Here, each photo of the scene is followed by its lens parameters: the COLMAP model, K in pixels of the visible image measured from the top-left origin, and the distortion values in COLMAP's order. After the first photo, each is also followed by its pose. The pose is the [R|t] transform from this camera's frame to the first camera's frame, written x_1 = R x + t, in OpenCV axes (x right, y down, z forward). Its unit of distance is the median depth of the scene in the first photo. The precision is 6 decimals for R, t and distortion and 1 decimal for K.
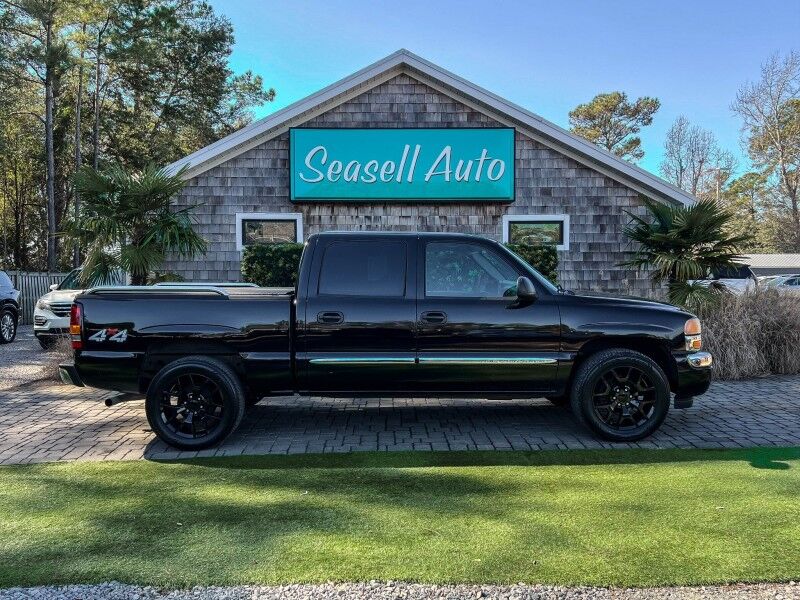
lens RADIAL K [[684.1, 0, 397.0], [0, 684.1, 312.2], [0, 0, 1]] dist [0.085943, -0.124411]
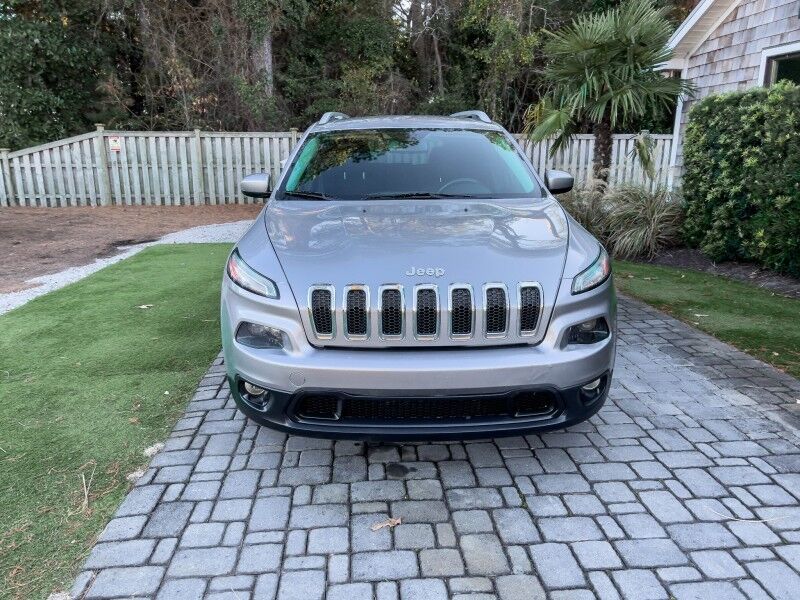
lens RADIAL K [[600.8, 0, 395.9], [0, 600.8, 296.2], [0, 0, 1]] dist [0.052065, -0.056328]
pose [[0.063372, 0.243117, -0.967925, 0.422860], [-0.039263, 0.969731, 0.241000, -0.030389], [0.997217, 0.022731, 0.070999, 0.575341]]
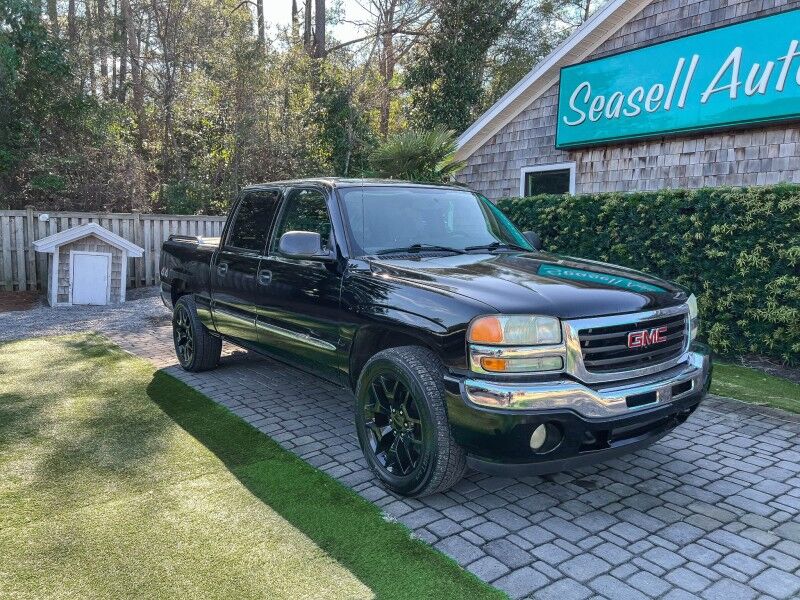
lens RADIAL K [[600.8, 0, 395.9], [0, 600.8, 296.2], [0, 0, 1]] dist [0.052065, -0.056328]
pose [[0.572232, 0.101214, -0.813822, 0.396178], [-0.051192, 0.994828, 0.087730, -0.023962], [0.818492, -0.008541, 0.574454, 0.343354]]
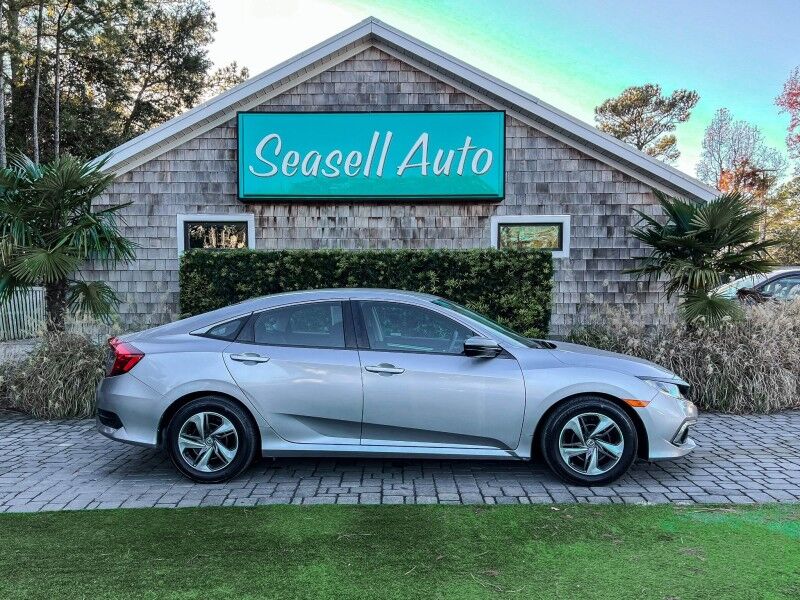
lens RADIAL K [[746.0, 0, 387.1], [0, 746.0, 351.9], [0, 0, 1]] dist [0.086039, -0.135071]
pose [[0.999602, 0.002643, -0.028071, 0.053006], [-0.001899, 0.999647, 0.026503, 0.001782], [0.028131, -0.026440, 0.999255, 0.071657]]
